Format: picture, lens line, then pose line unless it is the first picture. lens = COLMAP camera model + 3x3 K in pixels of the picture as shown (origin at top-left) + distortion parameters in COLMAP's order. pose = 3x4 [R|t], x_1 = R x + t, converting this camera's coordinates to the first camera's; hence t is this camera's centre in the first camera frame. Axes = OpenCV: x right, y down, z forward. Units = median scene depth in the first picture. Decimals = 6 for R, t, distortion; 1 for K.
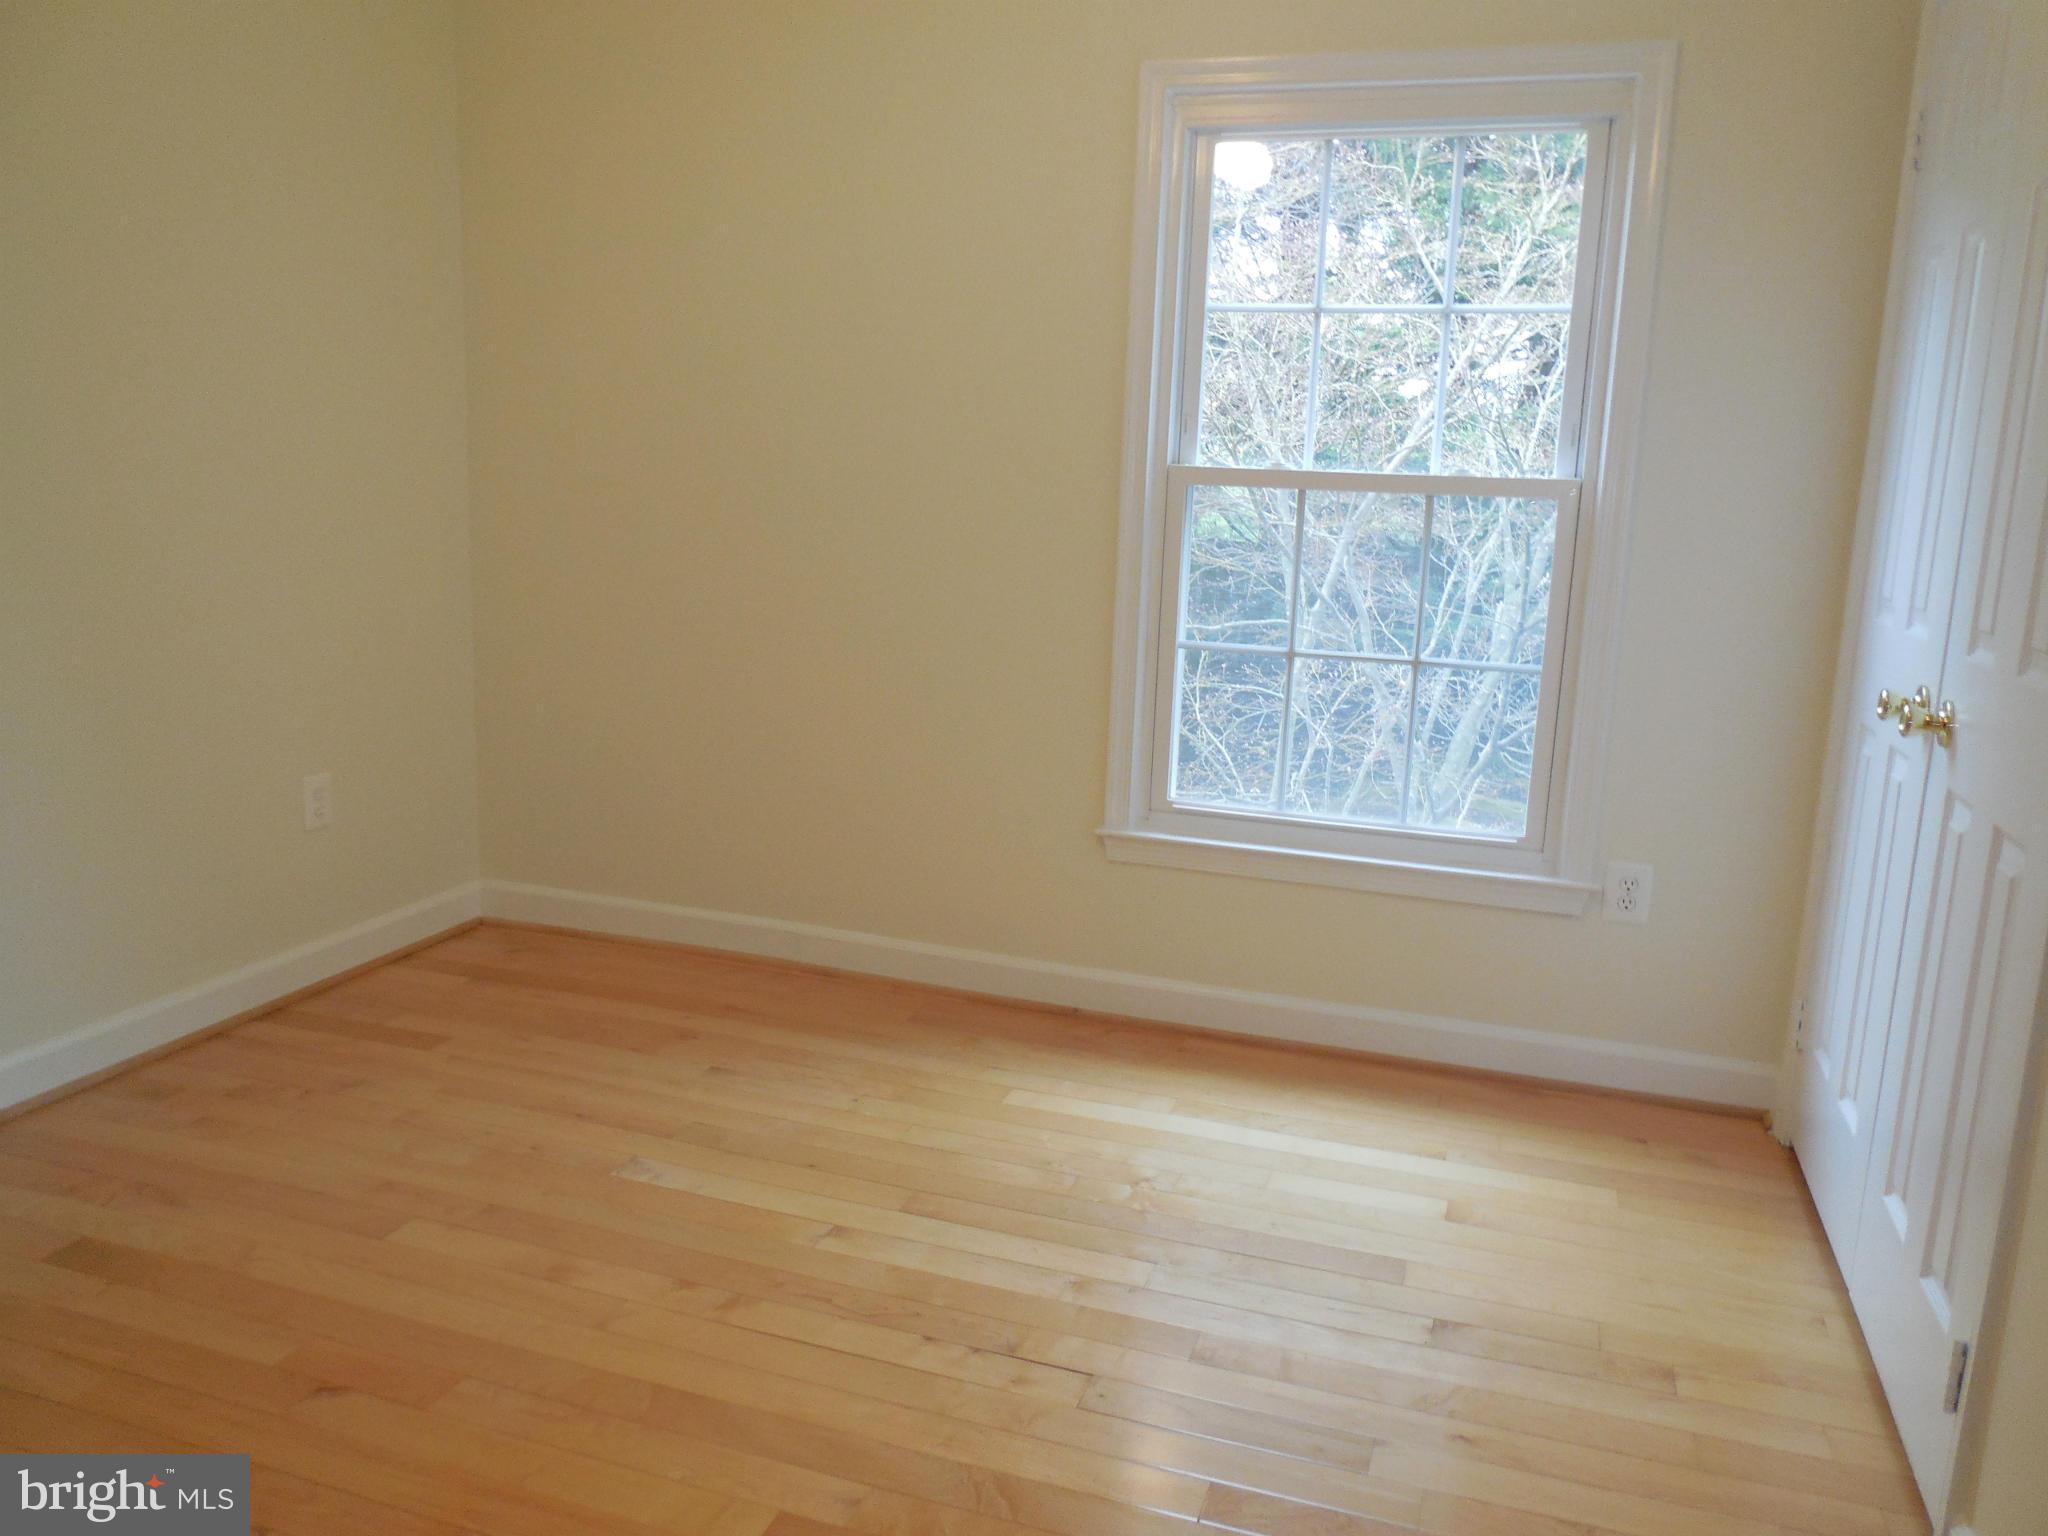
lens RADIAL K [[1829.2, 0, 1024.0], [0, 1829.2, 768.0], [0, 0, 1]] dist [0.041655, -0.001714]
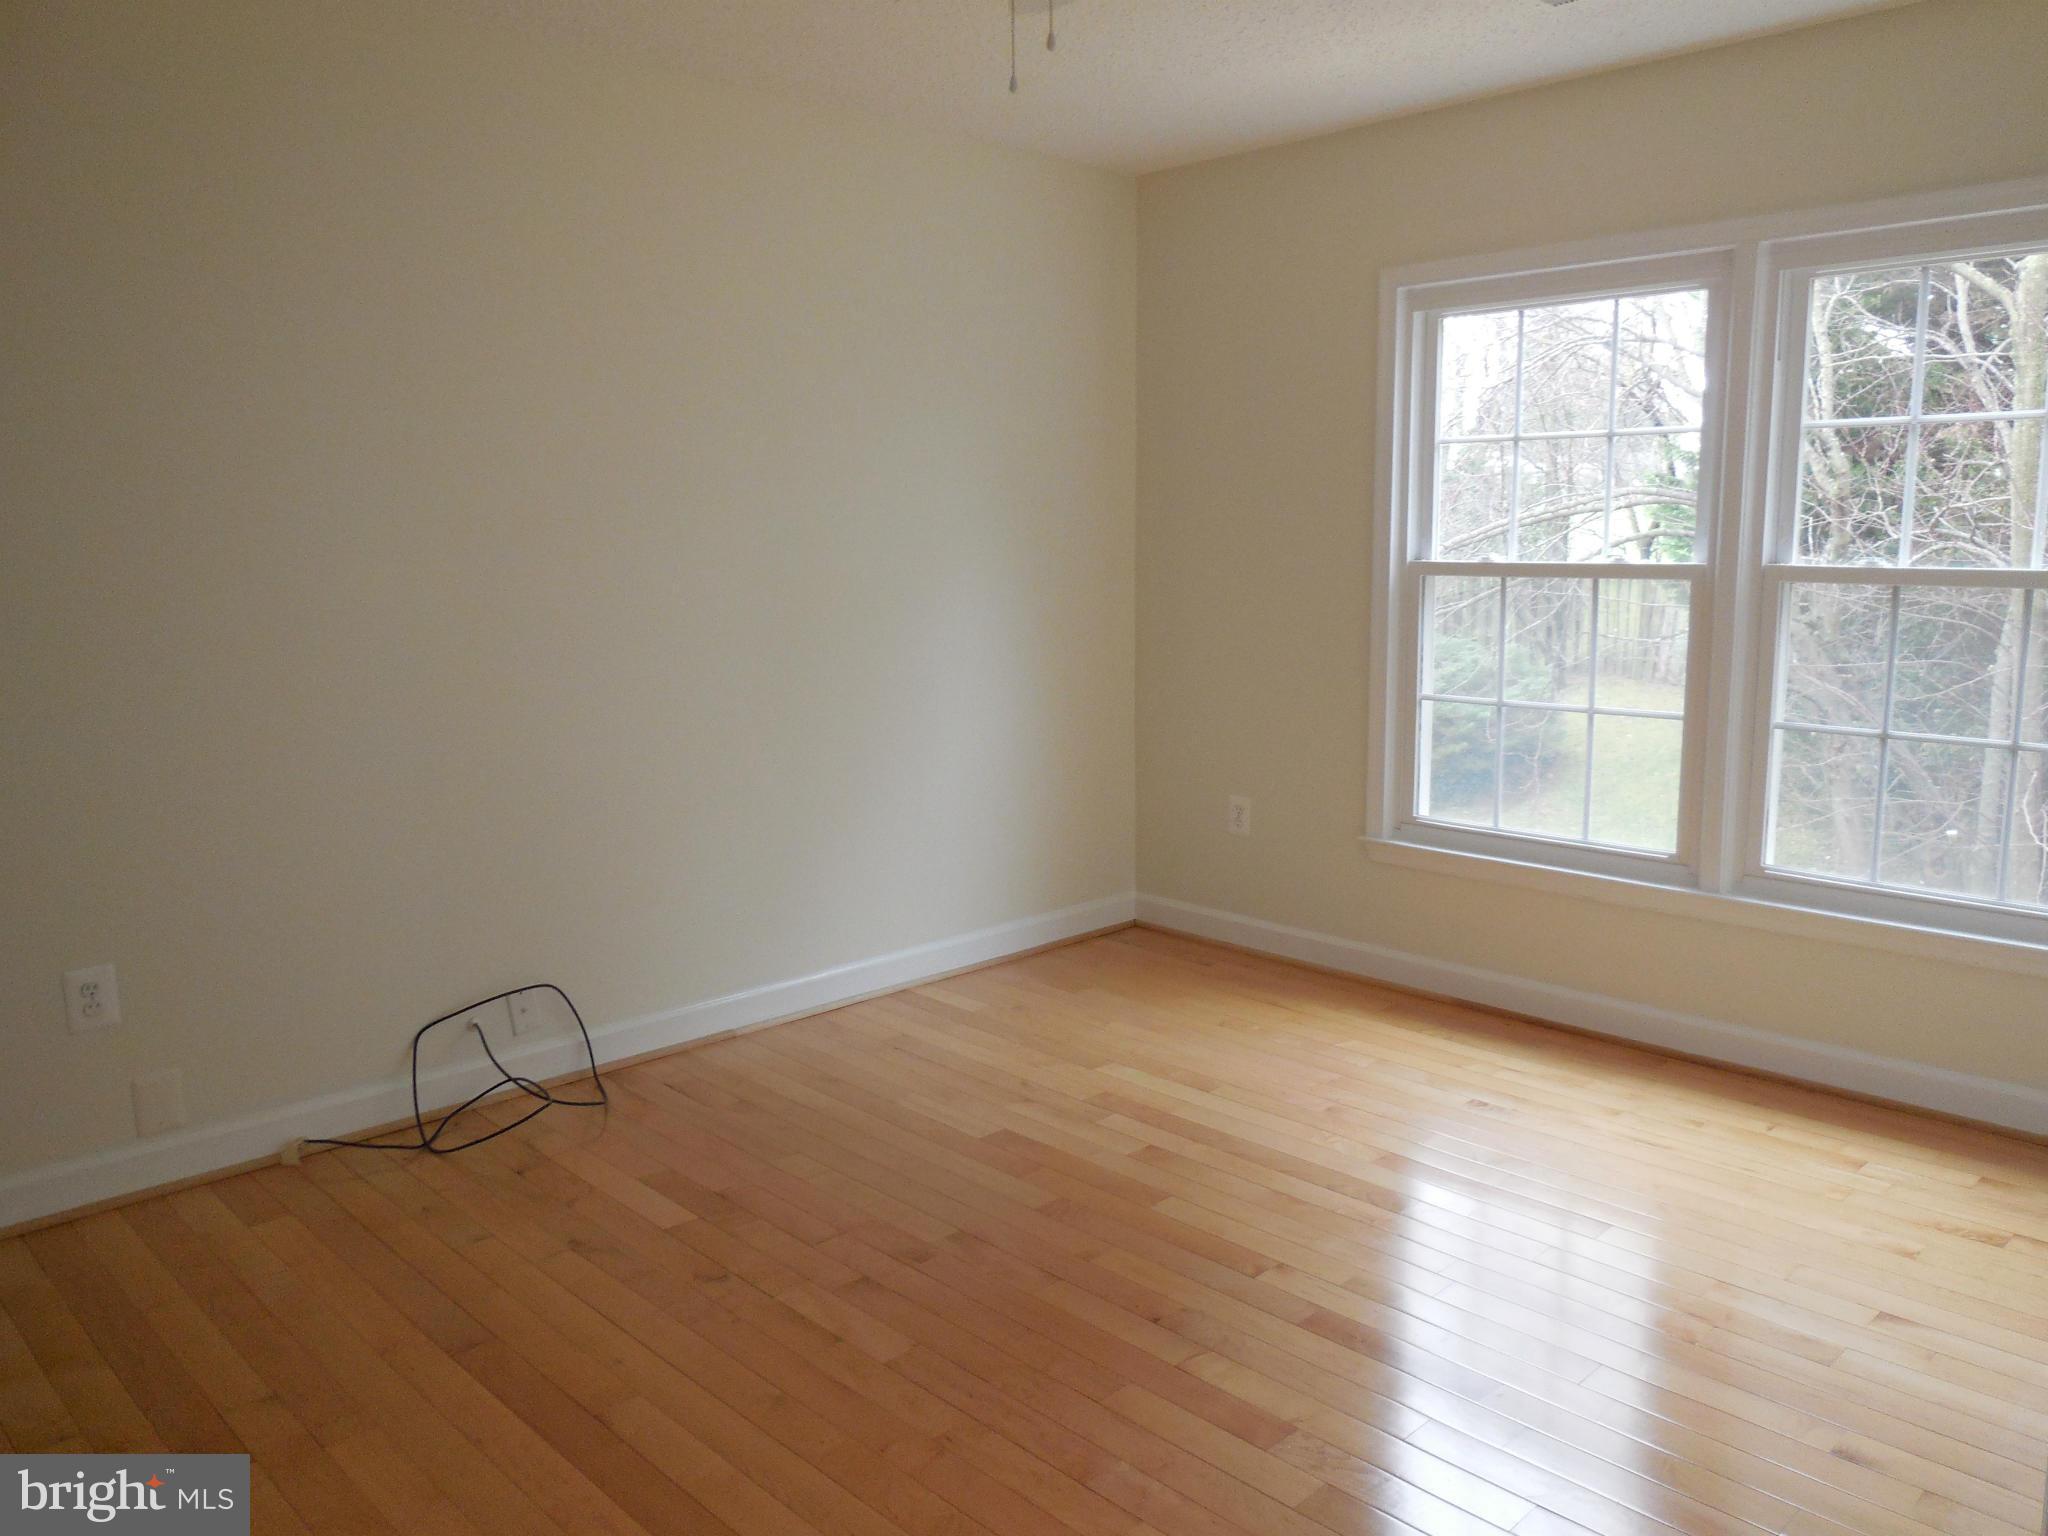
lens RADIAL K [[1519.6, 0, 1024.0], [0, 1519.6, 768.0], [0, 0, 1]] dist [-0.009638, -0.002756]
pose [[0.910788, 0.028407, -0.411896, 0.186249], [-0.044785, 0.998541, -0.030163, 0.019736], [0.410439, 0.045919, 0.910731, -0.071363]]
